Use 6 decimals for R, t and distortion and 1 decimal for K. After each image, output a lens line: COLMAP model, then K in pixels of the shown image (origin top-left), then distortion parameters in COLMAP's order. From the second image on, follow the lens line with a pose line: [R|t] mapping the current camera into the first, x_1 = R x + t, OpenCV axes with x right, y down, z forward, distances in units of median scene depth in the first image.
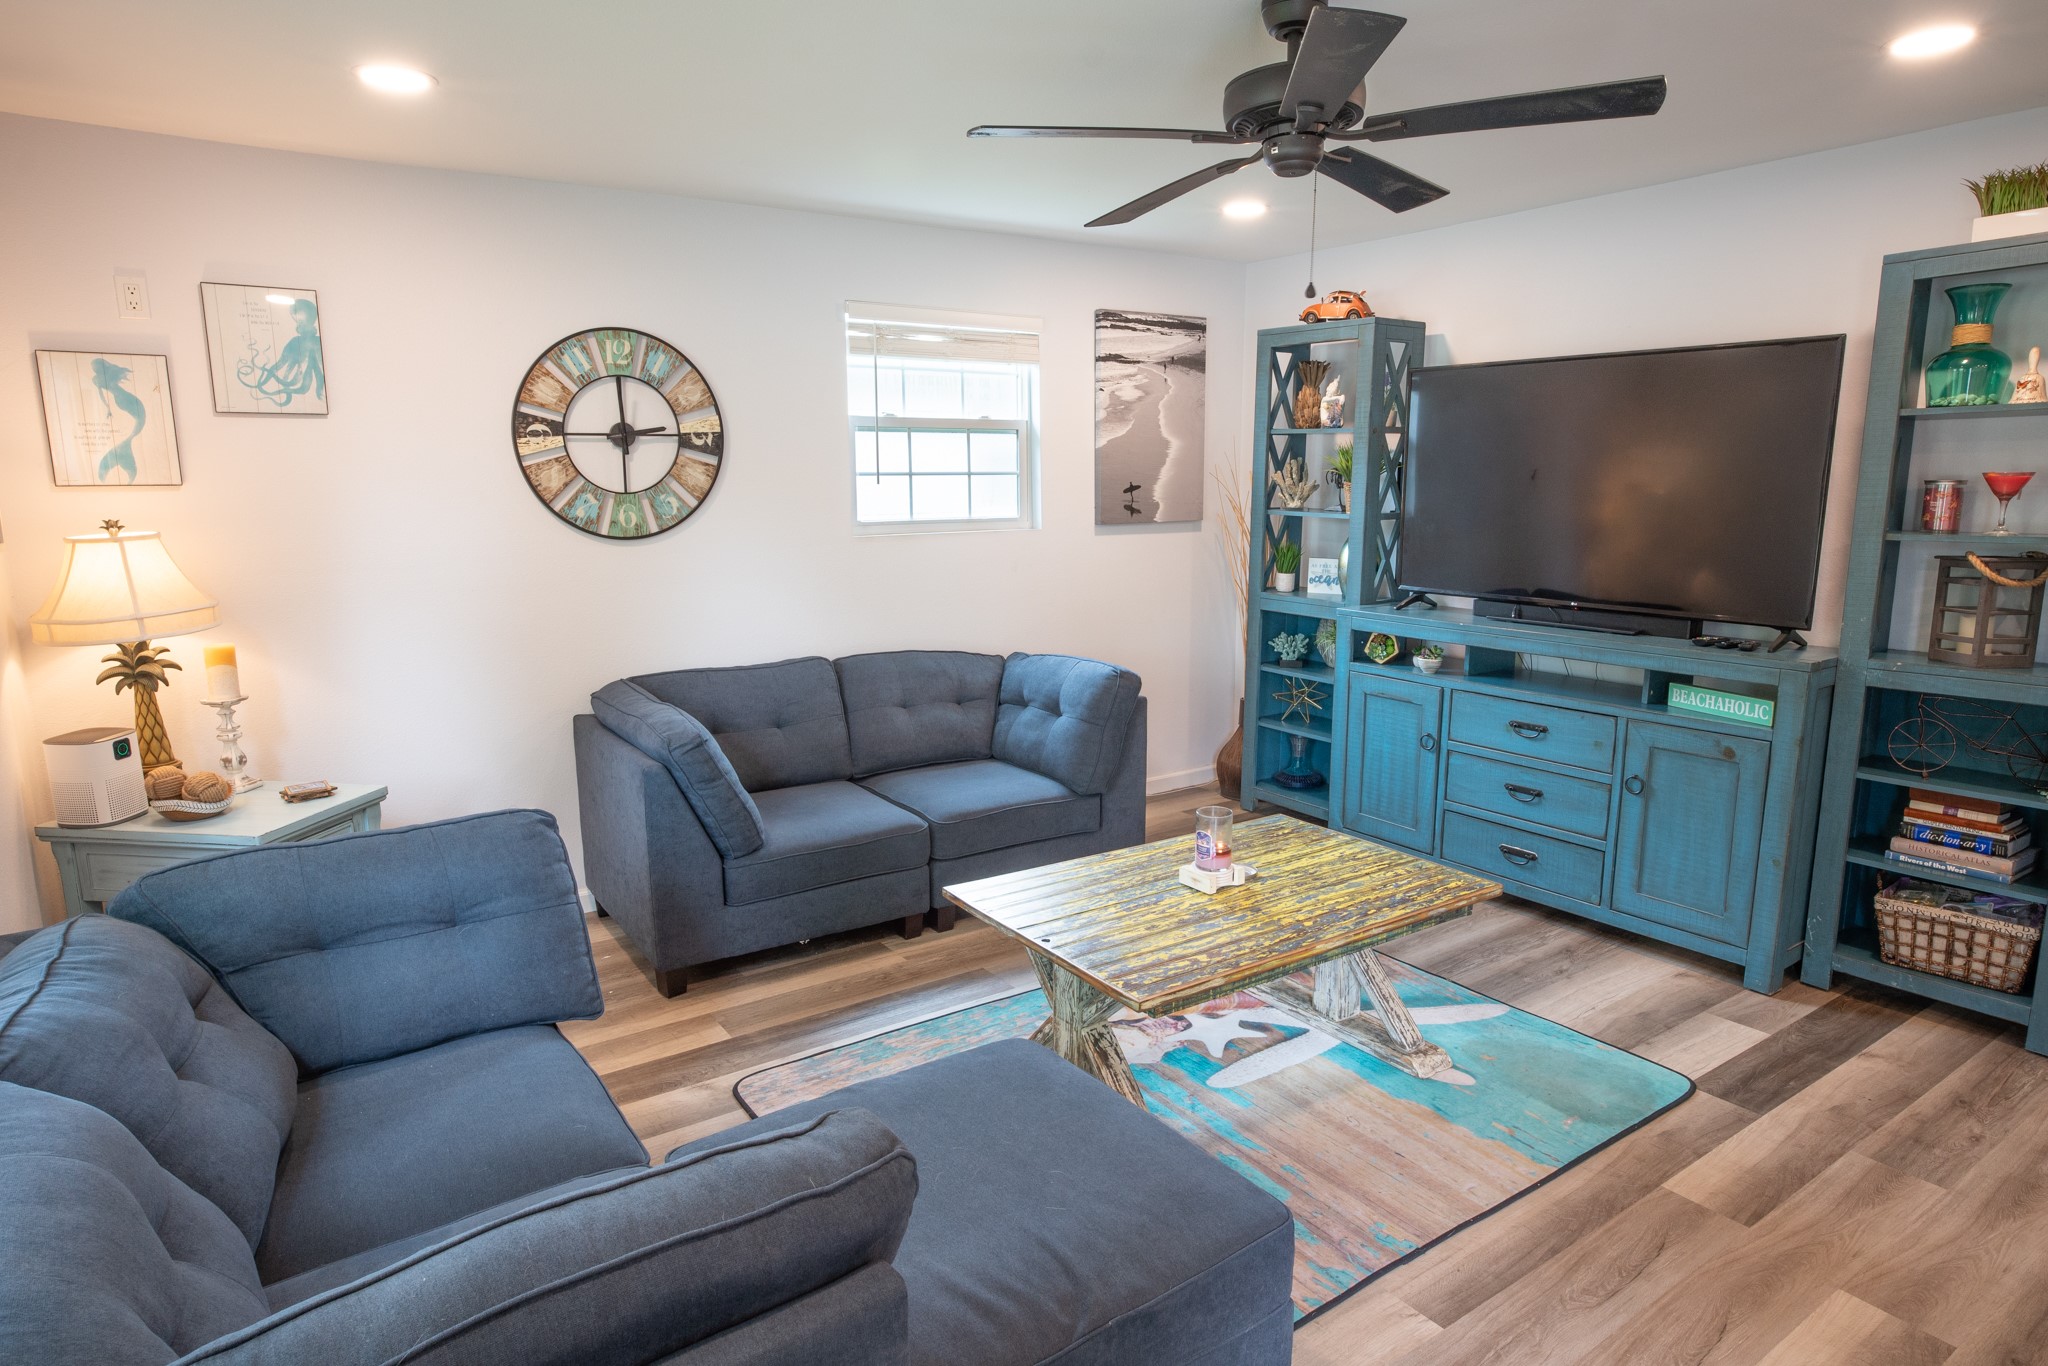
lens RADIAL K [[1165.1, 0, 1039.9], [0, 1165.1, 692.2], [0, 0, 1]] dist [-0.017871, 0.007157]
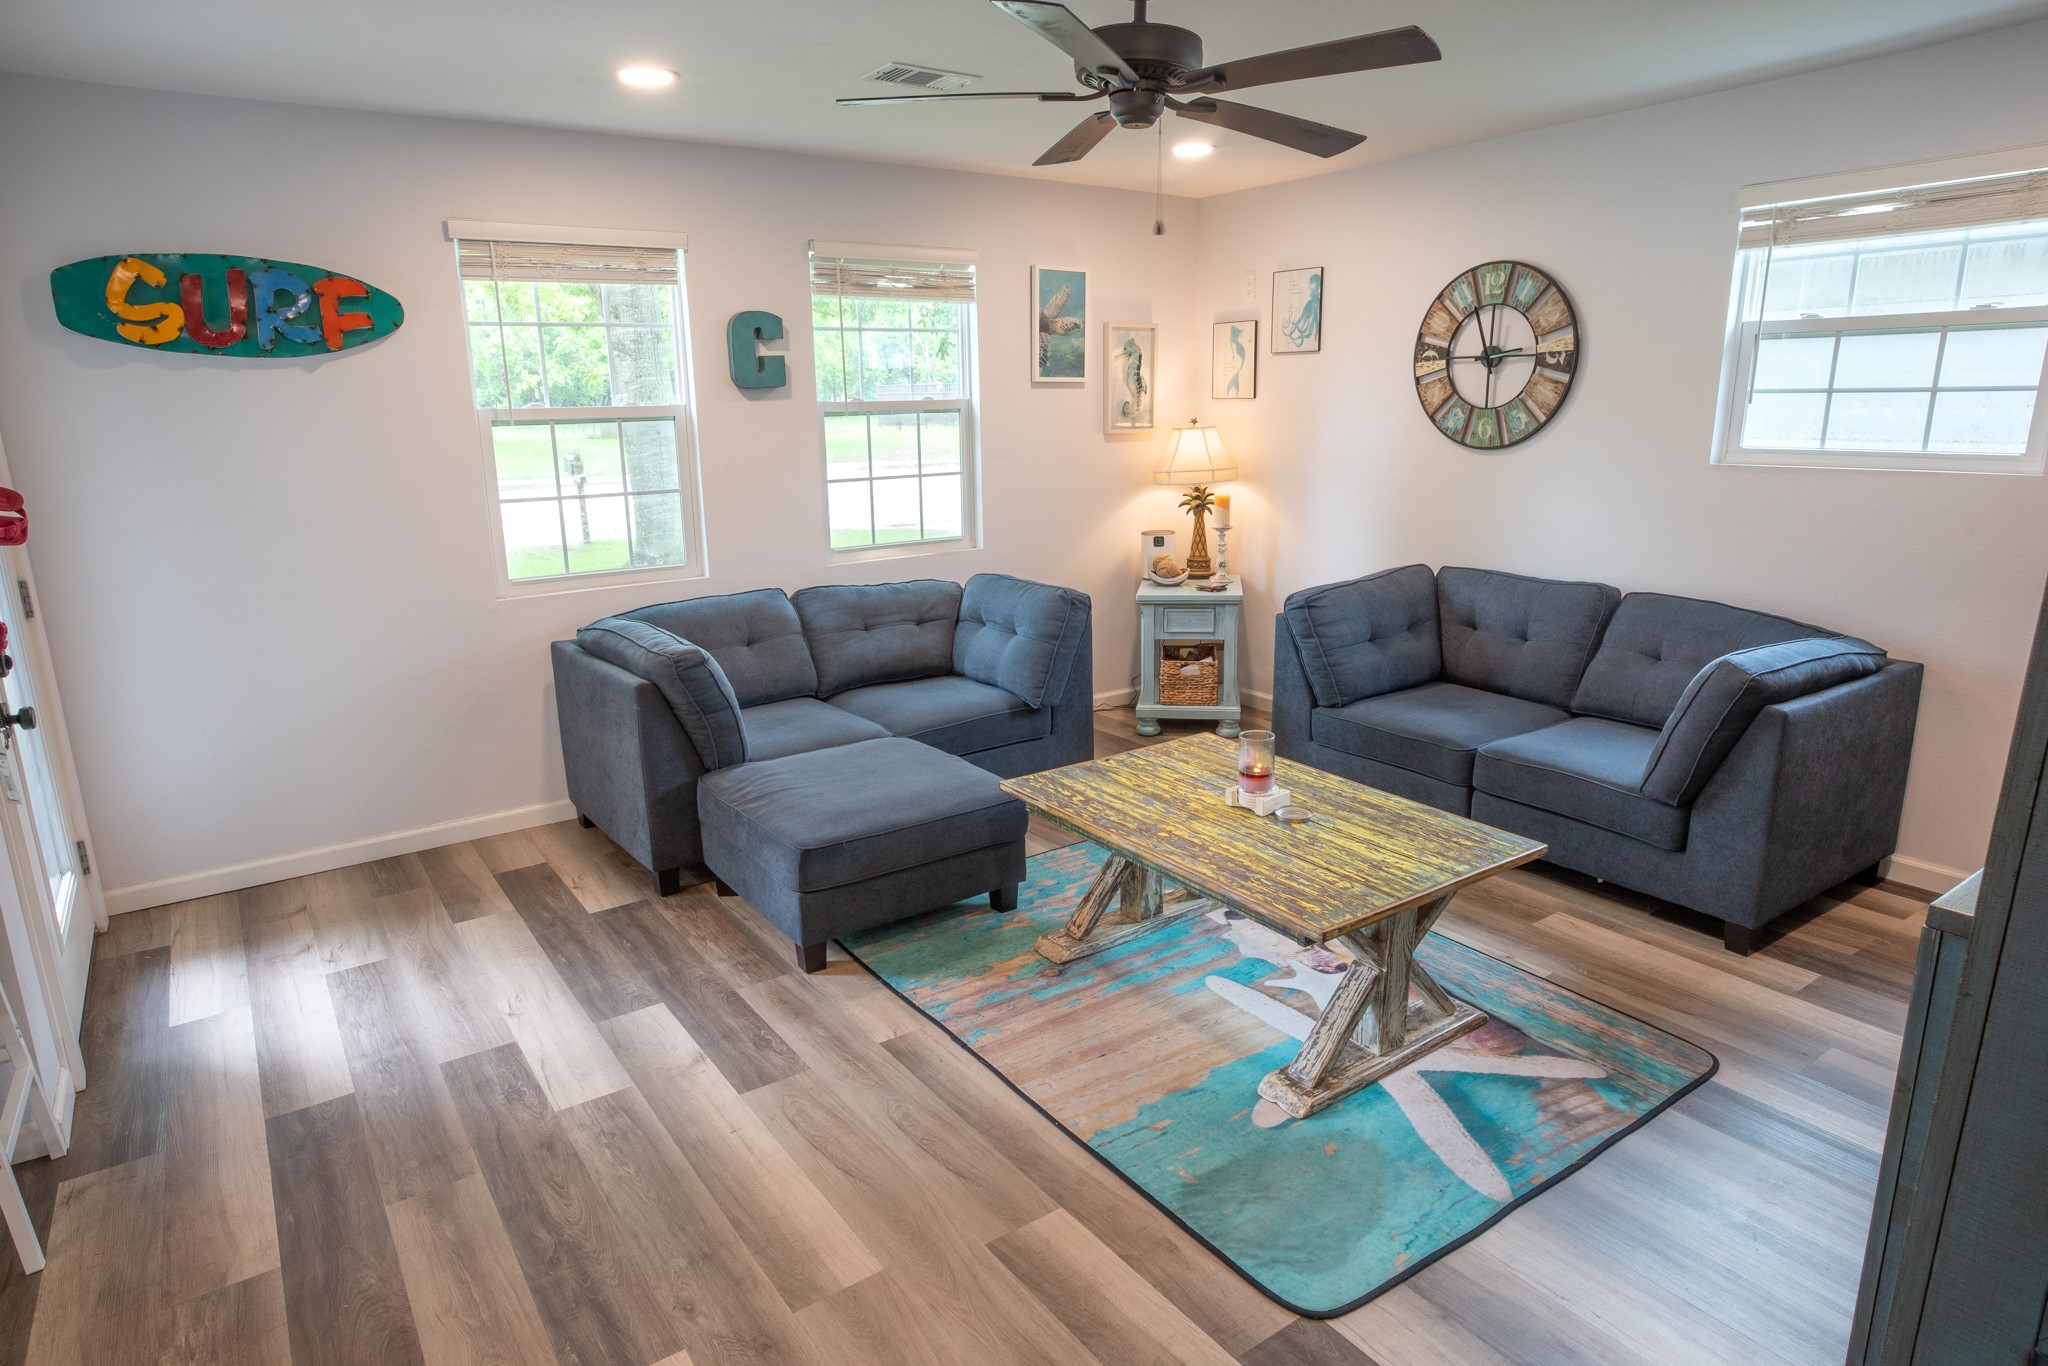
lens RADIAL K [[1165.1, 0, 1030.8], [0, 1165.1, 698.5], [0, 0, 1]] dist [-0.017871, 0.007157]
pose [[0.021351, 0.257770, -0.965970, 0.856473], [-0.171870, 0.952753, 0.250444, -0.114238], [0.984888, 0.160674, 0.064645, 0.558295]]
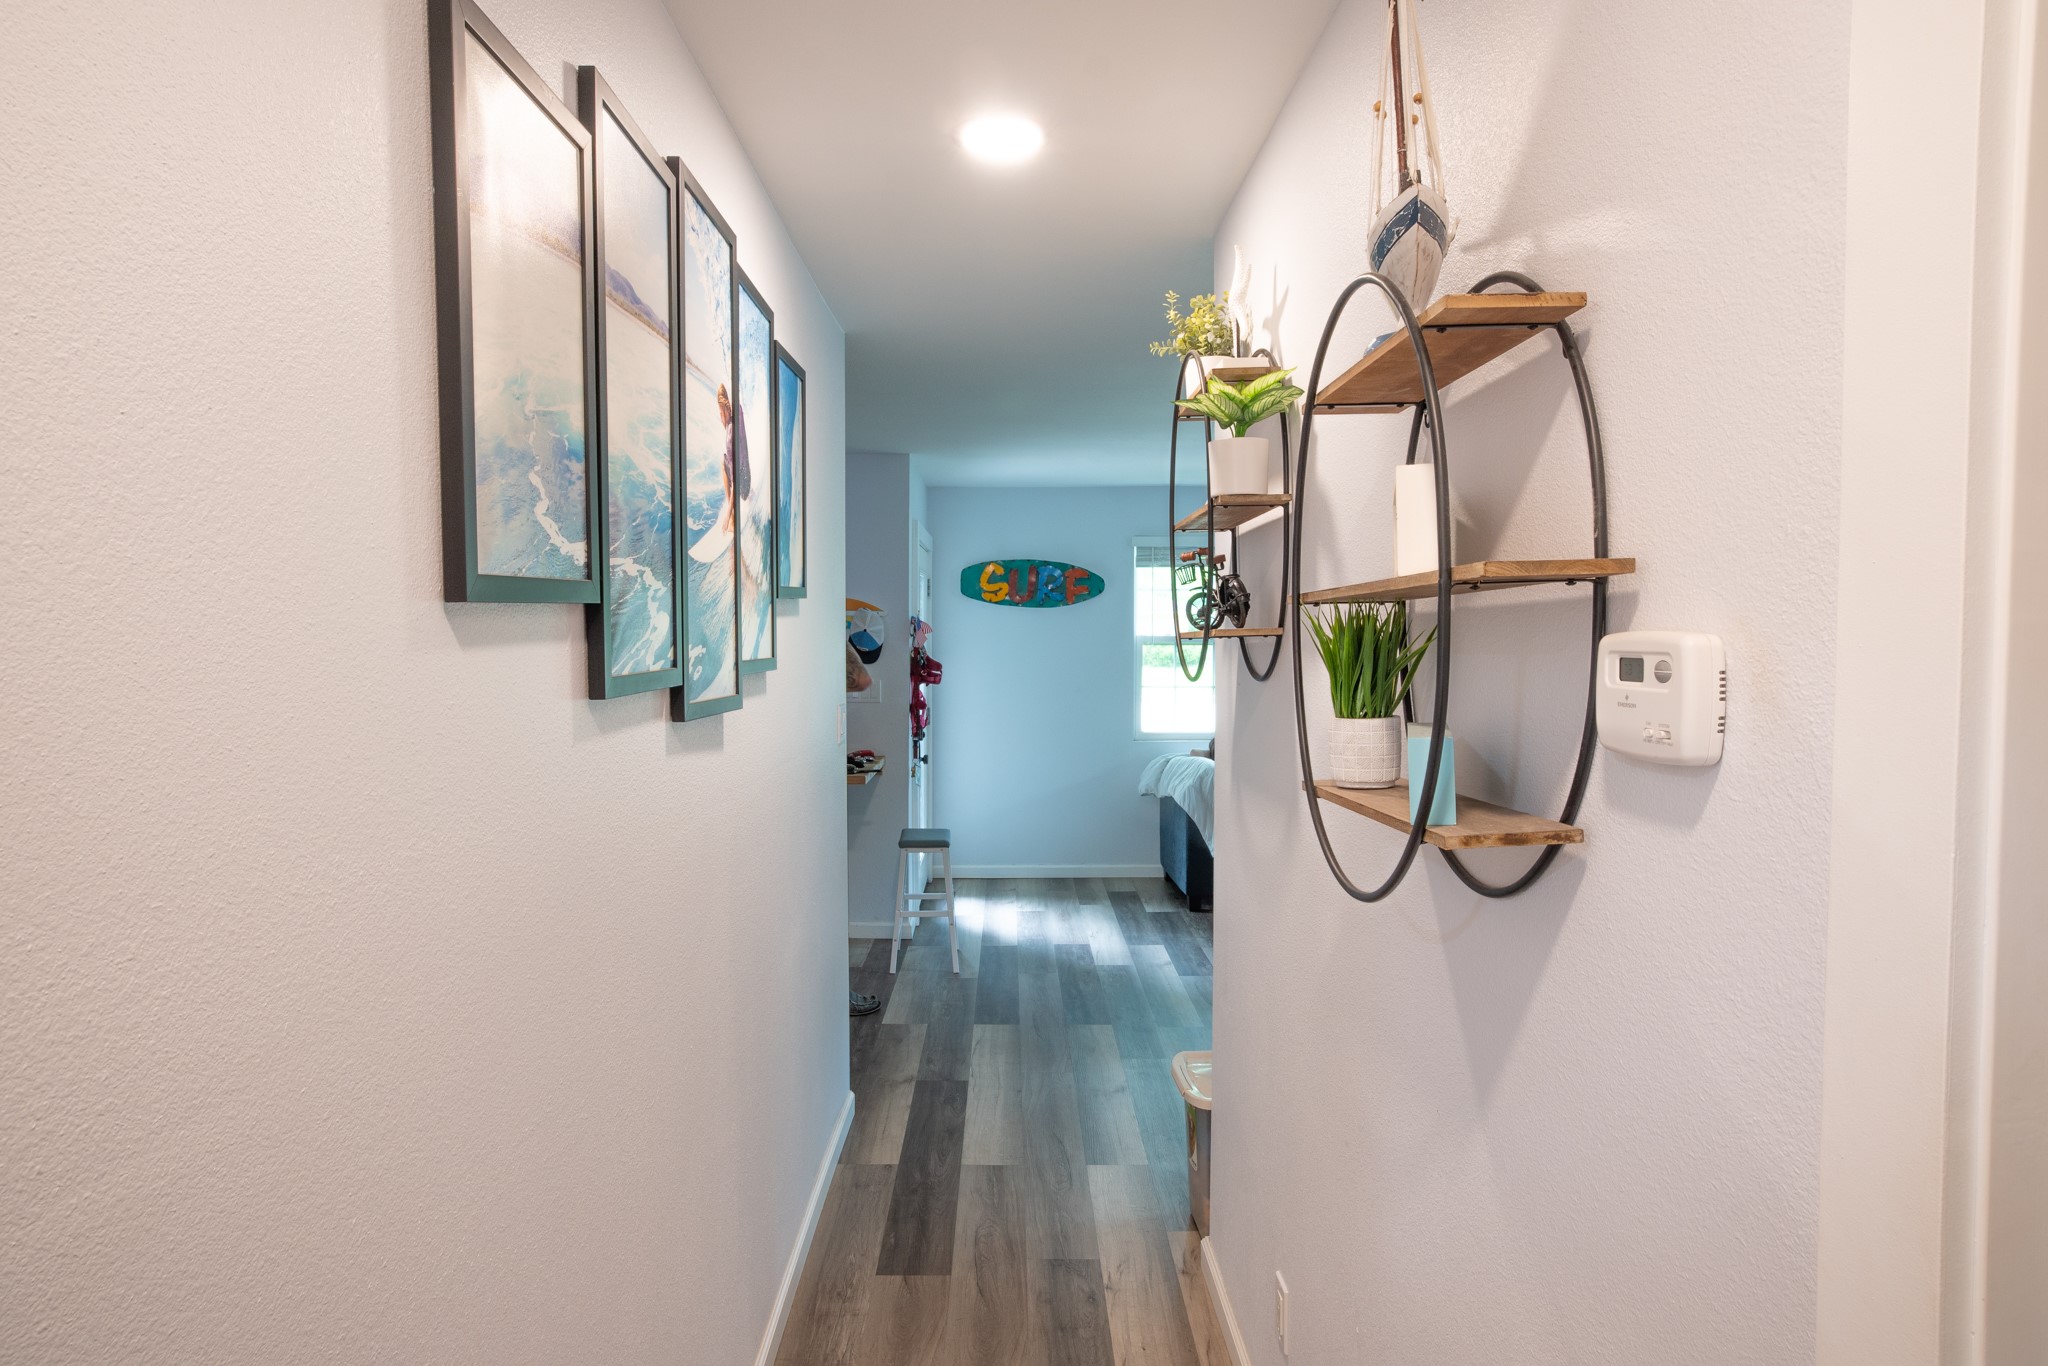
lens RADIAL K [[1165.1, 0, 1023.2], [0, 1165.1, 680.3], [0, 0, 1]] dist [-0.017871, 0.007157]
pose [[-0.551764, 0.051359, -0.832417, 1.450886], [-0.145984, 0.976745, 0.157029, -0.209933], [0.821124, 0.208162, -0.531435, 0.964719]]
